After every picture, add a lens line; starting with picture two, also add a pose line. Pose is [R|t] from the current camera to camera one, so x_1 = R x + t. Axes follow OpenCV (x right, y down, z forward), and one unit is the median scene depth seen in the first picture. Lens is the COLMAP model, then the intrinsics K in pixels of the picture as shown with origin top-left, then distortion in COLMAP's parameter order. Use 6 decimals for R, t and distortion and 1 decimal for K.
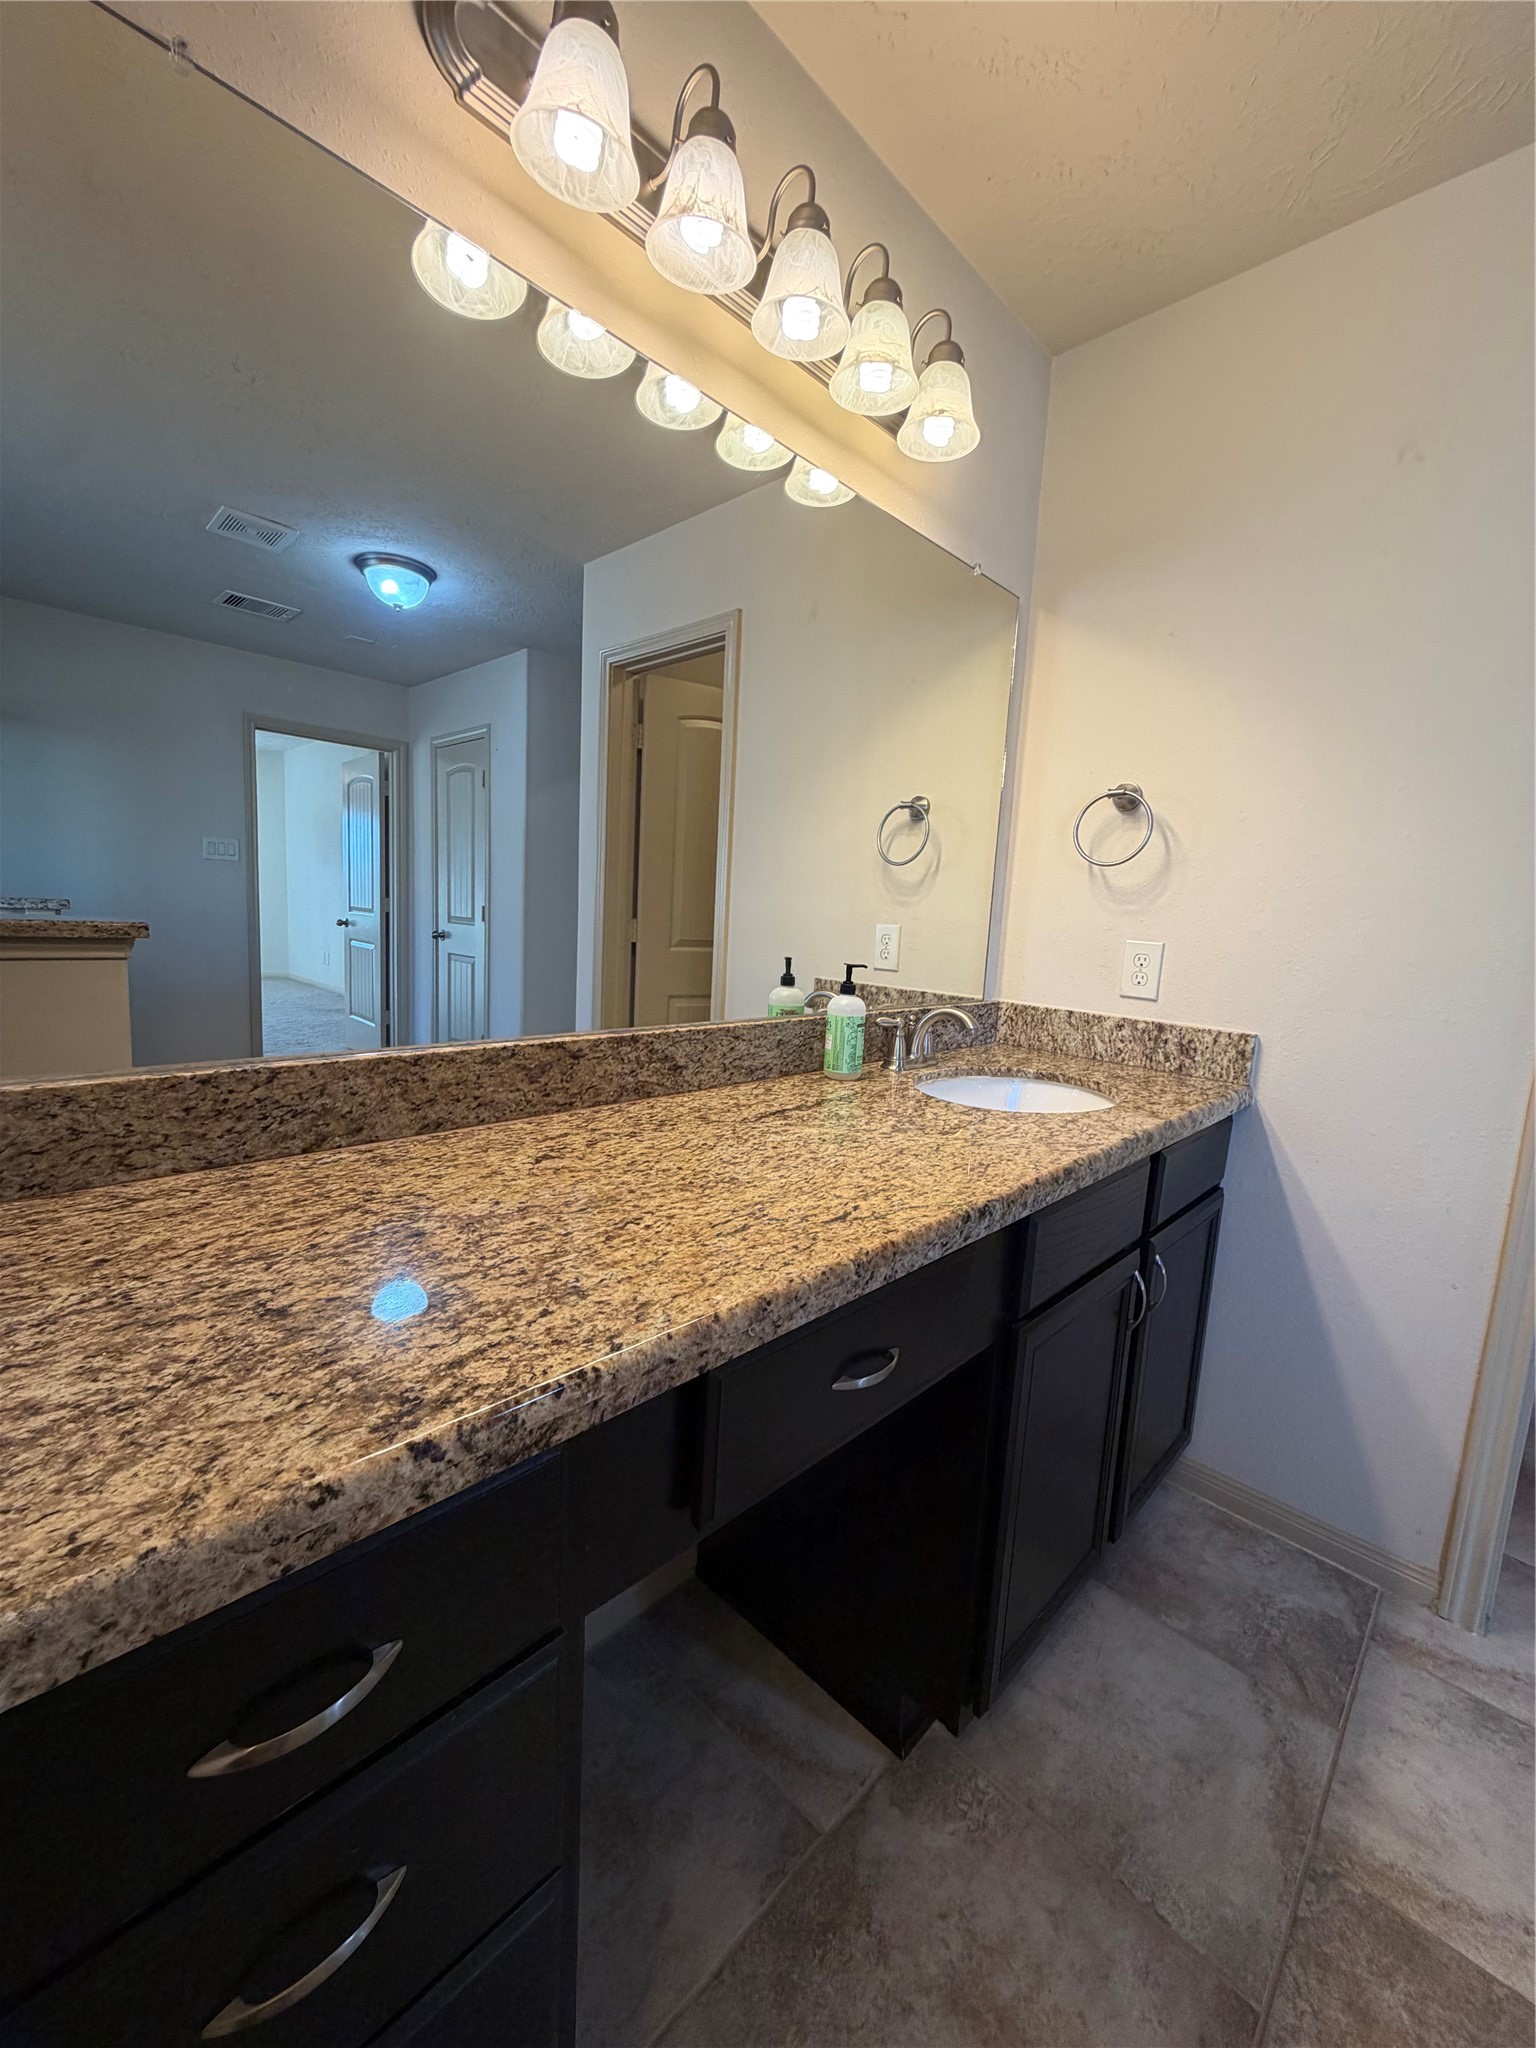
lens RADIAL K [[816.6, 0, 768.2], [0, 816.6, 1018.8], [0, 0, 1]] dist [-0.000500, -0.000130]
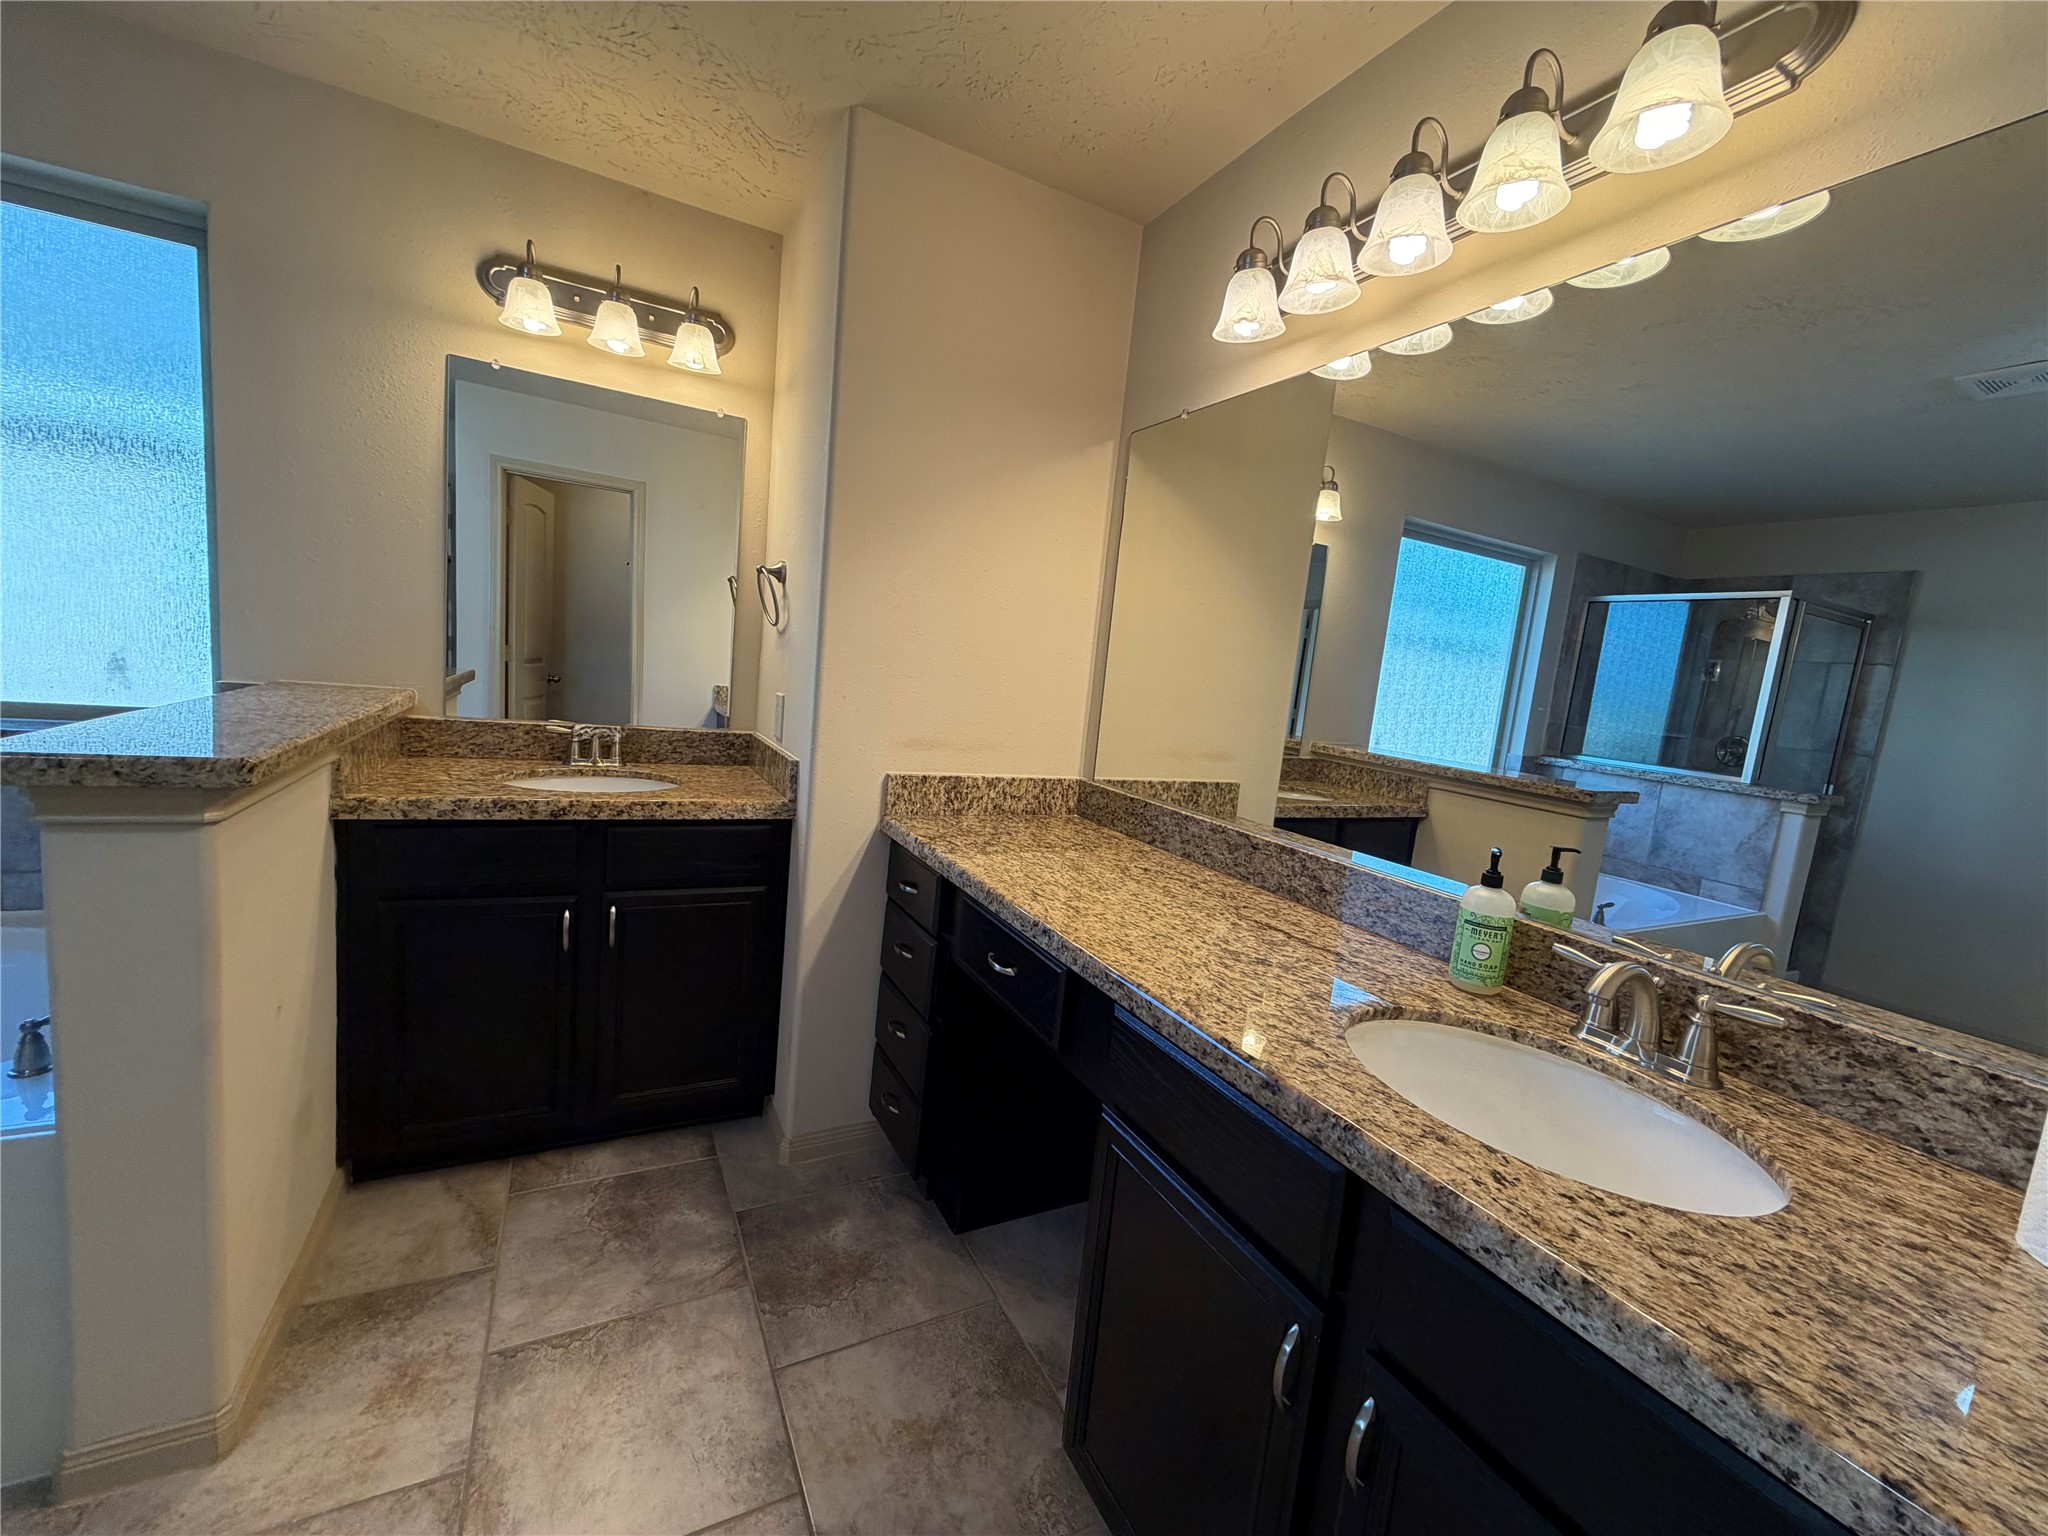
lens RADIAL K [[816.6, 0, 1021.8], [0, 816.6, 767.7], [0, 0, 1]] dist [-0.000500, -0.000130]
pose [[-0.312872, 0.033160, -0.949216, 1.384212], [-0.236917, 0.965075, 0.111804, -0.169799], [0.919773, 0.259866, -0.294089, 1.091601]]
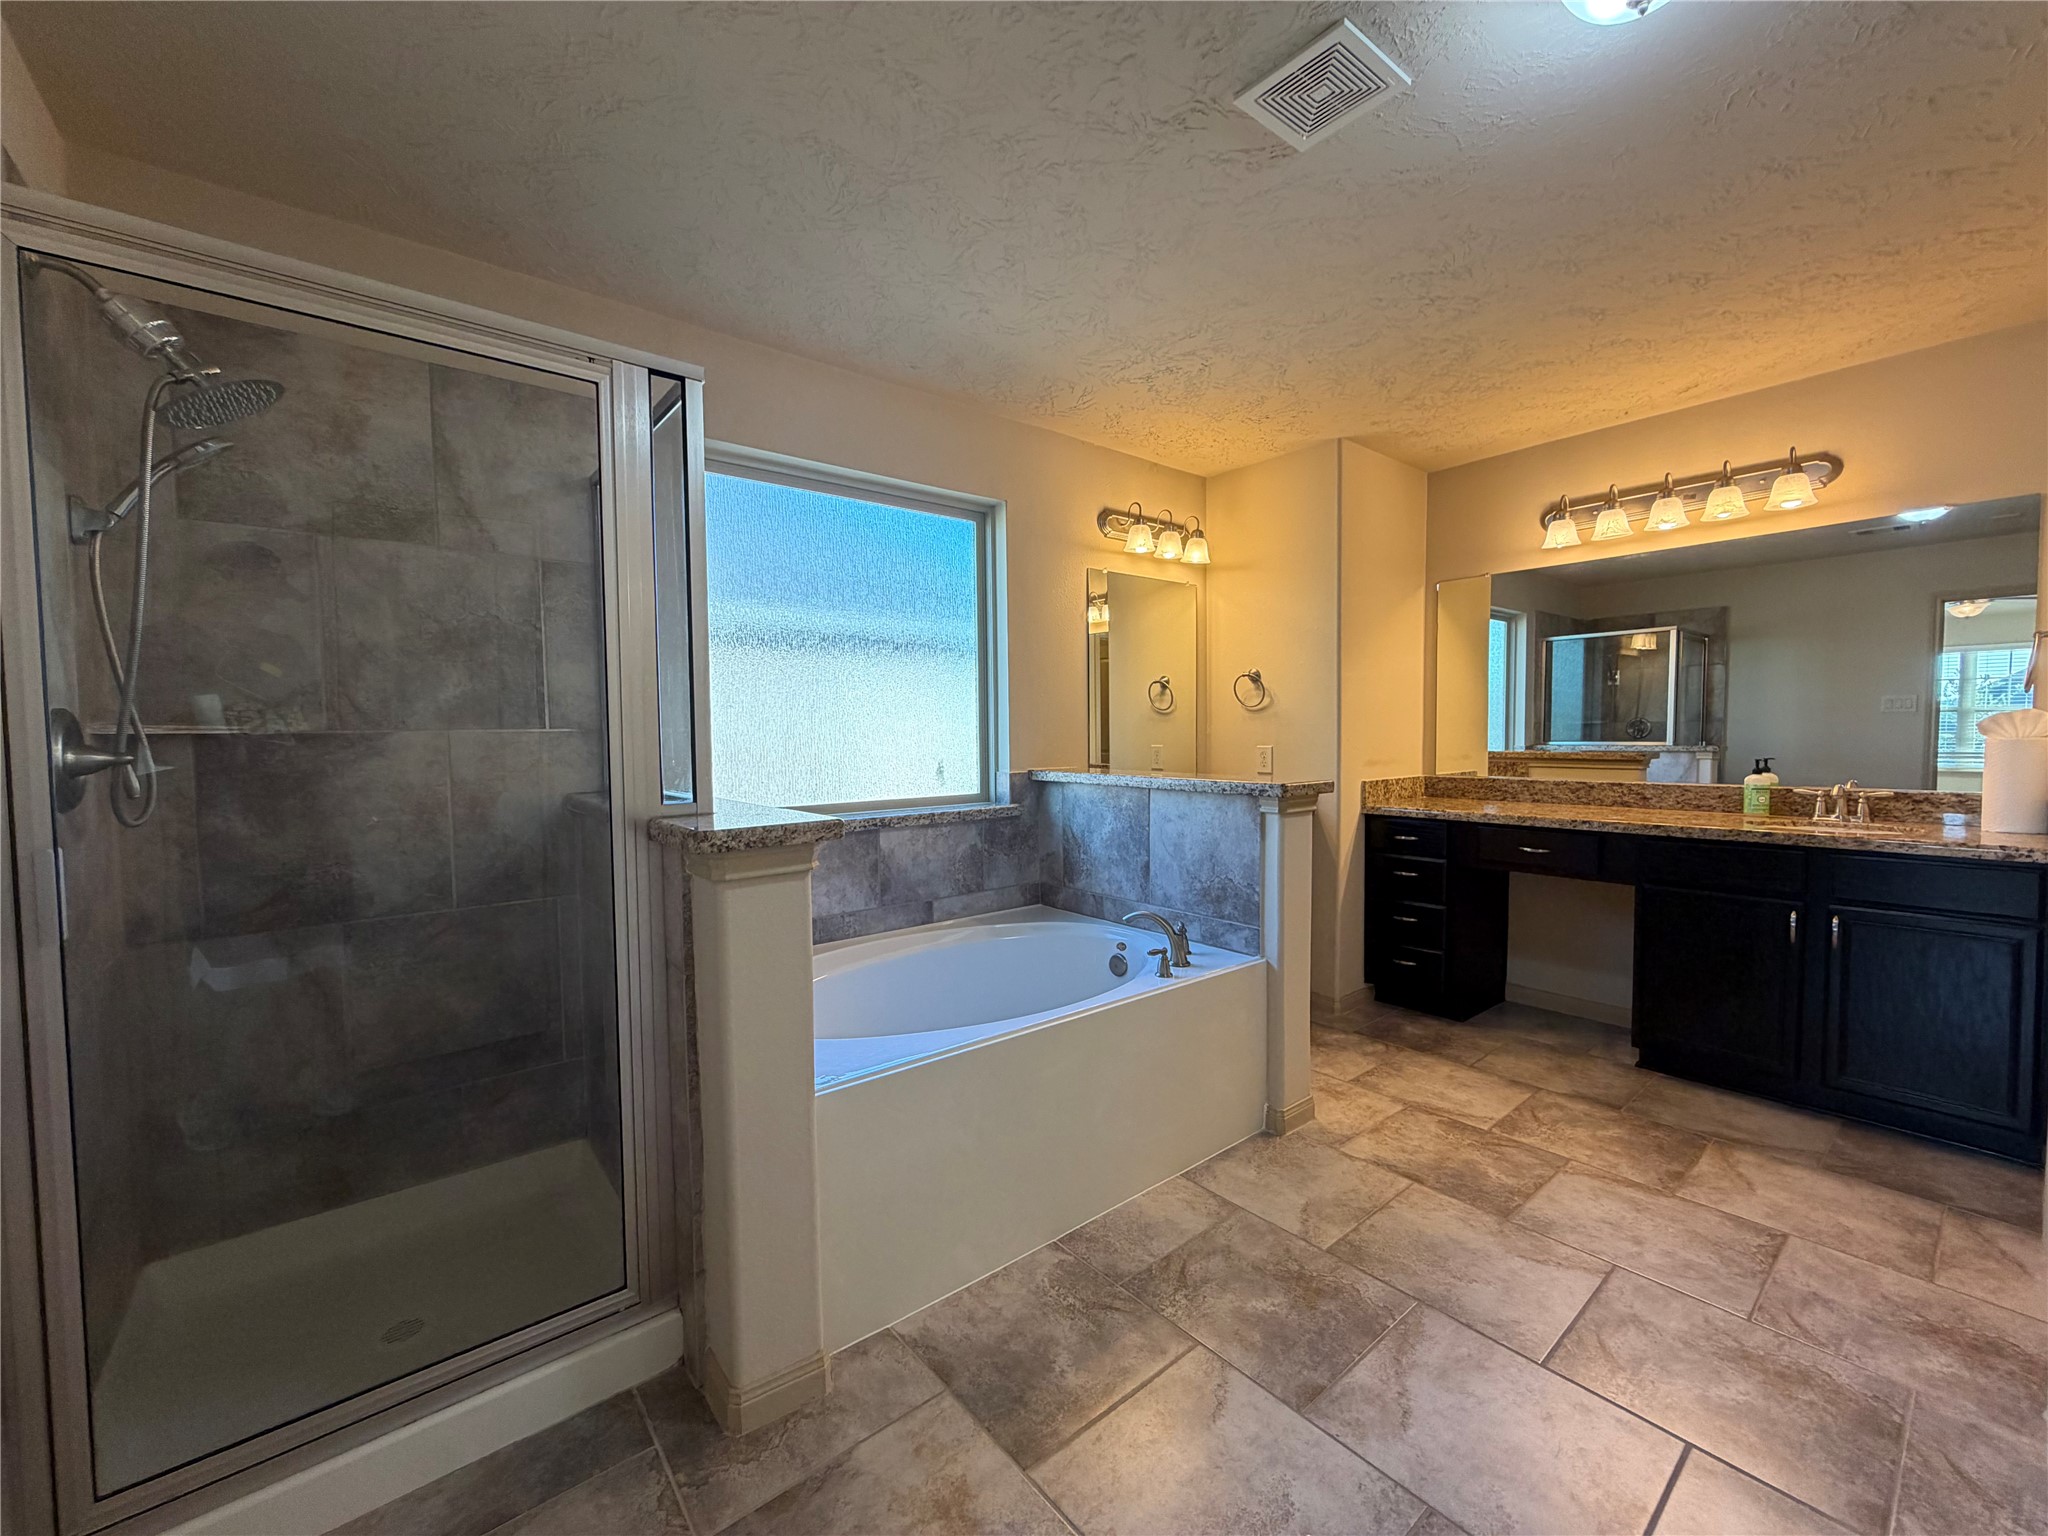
lens RADIAL K [[816.6, 0, 1016.4], [0, 816.6, 770.3], [0, 0, 1]] dist [-0.000500, -0.000130]
pose [[-0.127855, -0.009414, -0.991748, 3.231364], [-0.124323, 0.992220, 0.006609, 0.244129], [0.983970, 0.124142, -0.128030, -0.747504]]
